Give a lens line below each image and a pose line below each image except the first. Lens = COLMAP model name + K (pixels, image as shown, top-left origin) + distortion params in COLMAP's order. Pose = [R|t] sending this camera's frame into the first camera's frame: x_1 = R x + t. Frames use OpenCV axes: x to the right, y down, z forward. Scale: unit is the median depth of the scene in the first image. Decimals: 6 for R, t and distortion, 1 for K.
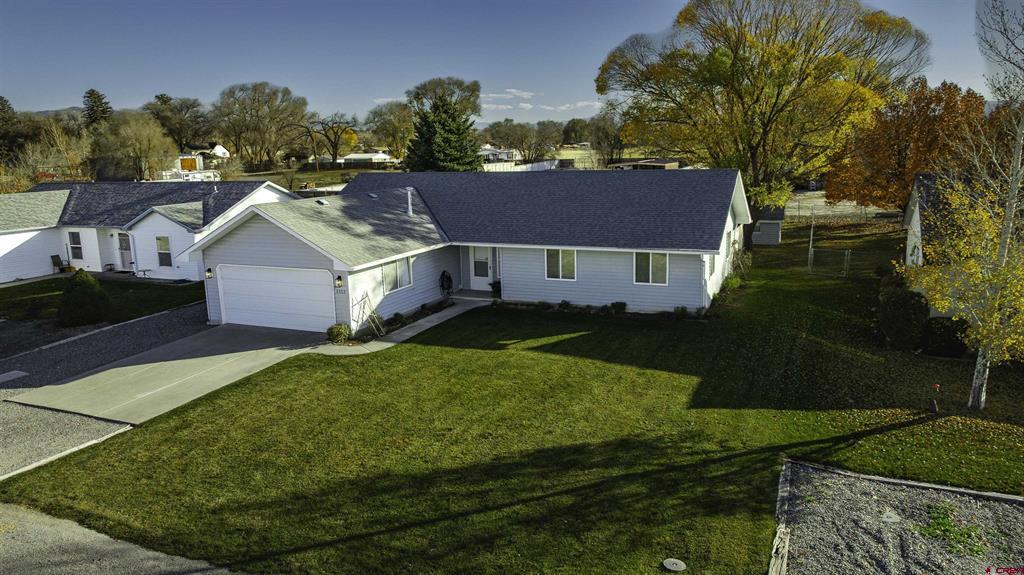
lens RADIAL K [[726.6, 0, 505.7], [0, 726.6, 288.2], [0, 0, 1]] dist [-0.012016, -0.003194]
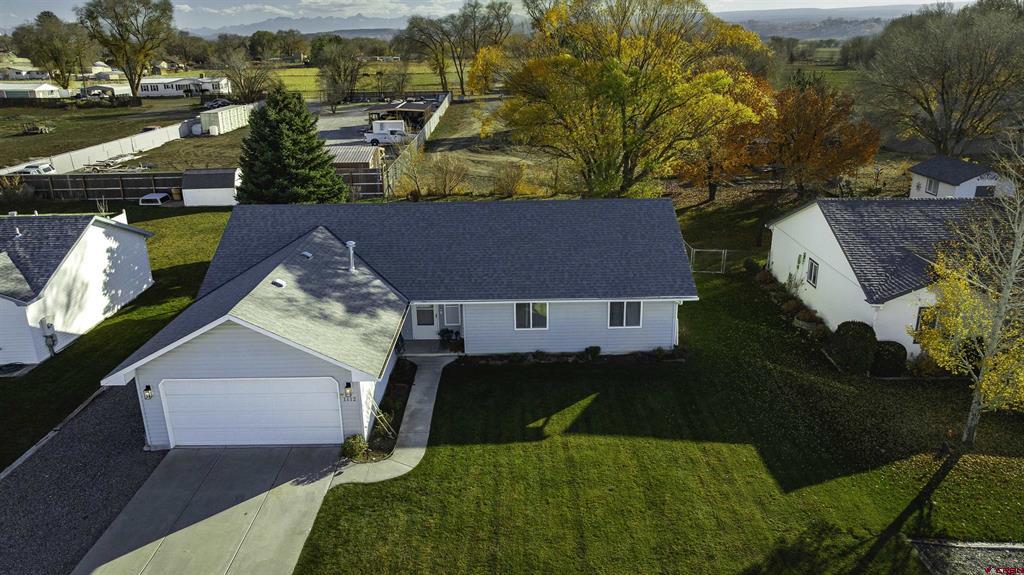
lens RADIAL K [[737.2, 0, 505.4], [0, 737.2, 289.0], [0, 0, 1]] dist [-0.017588, 0.002190]
pose [[0.913701, -0.118639, 0.388684, -0.397942], [0.072581, 0.988700, 0.131165, -0.235598], [-0.399853, -0.091634, 0.911987, 0.144694]]
